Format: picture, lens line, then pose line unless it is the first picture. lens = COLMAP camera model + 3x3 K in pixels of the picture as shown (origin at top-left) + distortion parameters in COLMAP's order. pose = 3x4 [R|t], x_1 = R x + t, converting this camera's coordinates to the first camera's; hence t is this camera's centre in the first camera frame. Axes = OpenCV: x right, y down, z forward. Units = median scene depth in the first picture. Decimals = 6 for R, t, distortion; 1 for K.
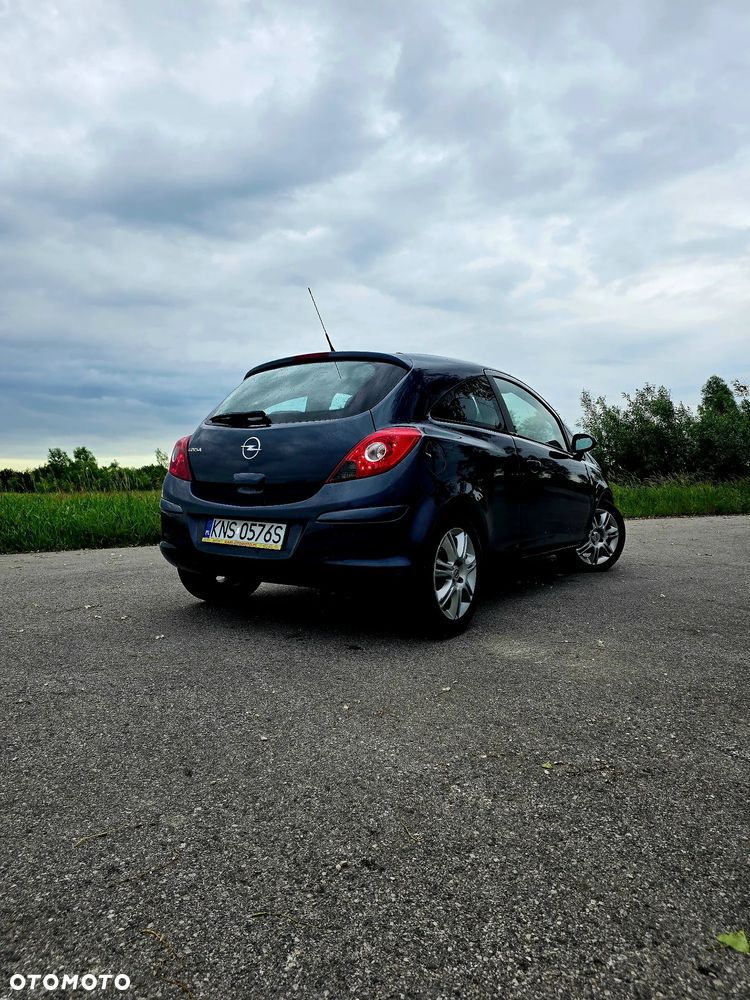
lens RADIAL K [[675.3, 0, 374.5], [0, 675.3, 491.8], [0, 0, 1]] dist [0.072541, -0.072284]
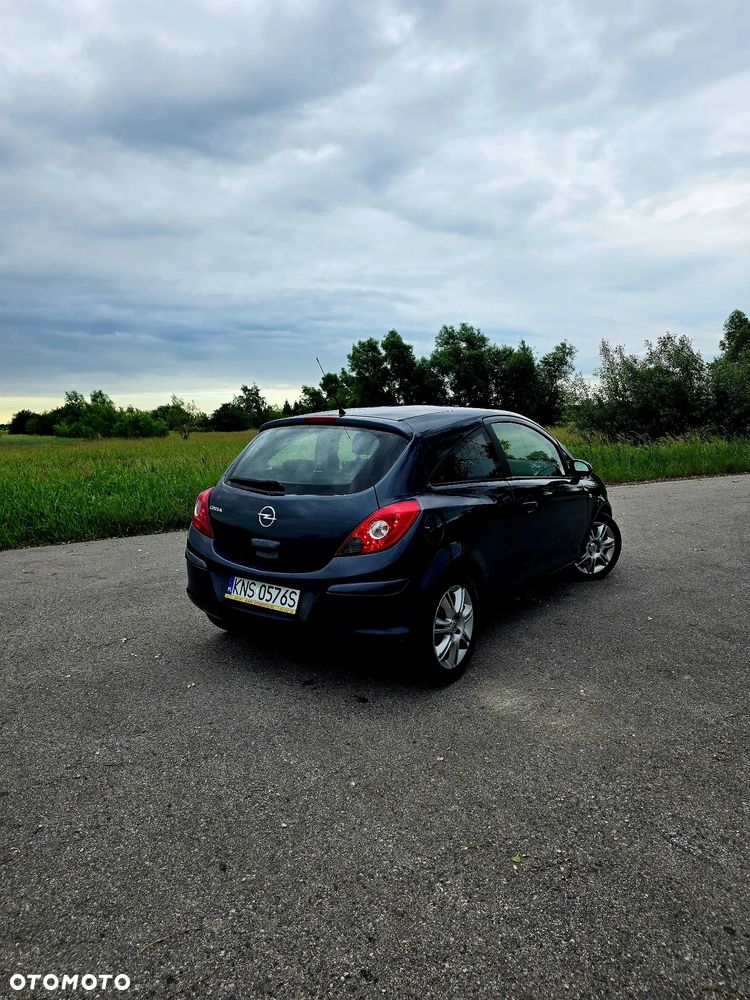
lens RADIAL K [[674.5, 0, 380.1], [0, 674.5, 500.4], [0, 0, 1]] dist [0.073752, -0.066999]
pose [[0.999791, -0.010027, -0.017844, 0.013197], [0.011932, 0.993849, 0.110097, -0.128895], [0.016630, -0.110287, 0.993761, -0.050664]]
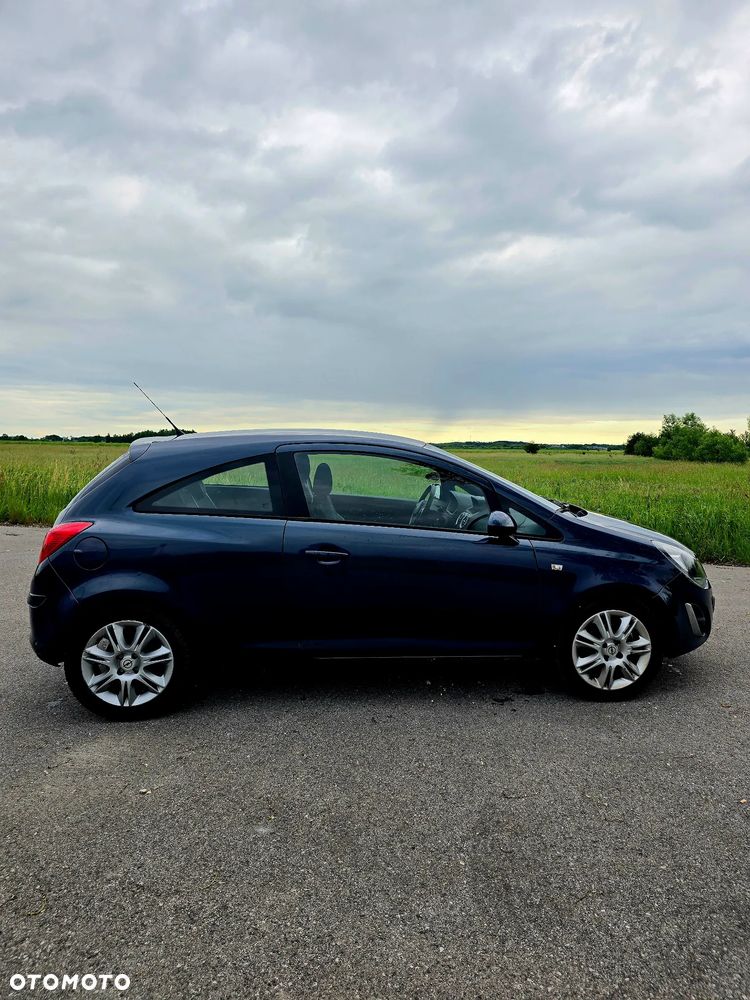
lens RADIAL K [[684.6, 0, 375.0], [0, 684.6, 500.0], [0, 0, 1]] dist [-0.062490, 0.049170]
pose [[0.624641, 0.070775, -0.777698, 0.697022], [-0.014933, 0.996785, 0.078719, -0.131289], [0.780769, -0.037558, 0.623690, 0.407044]]
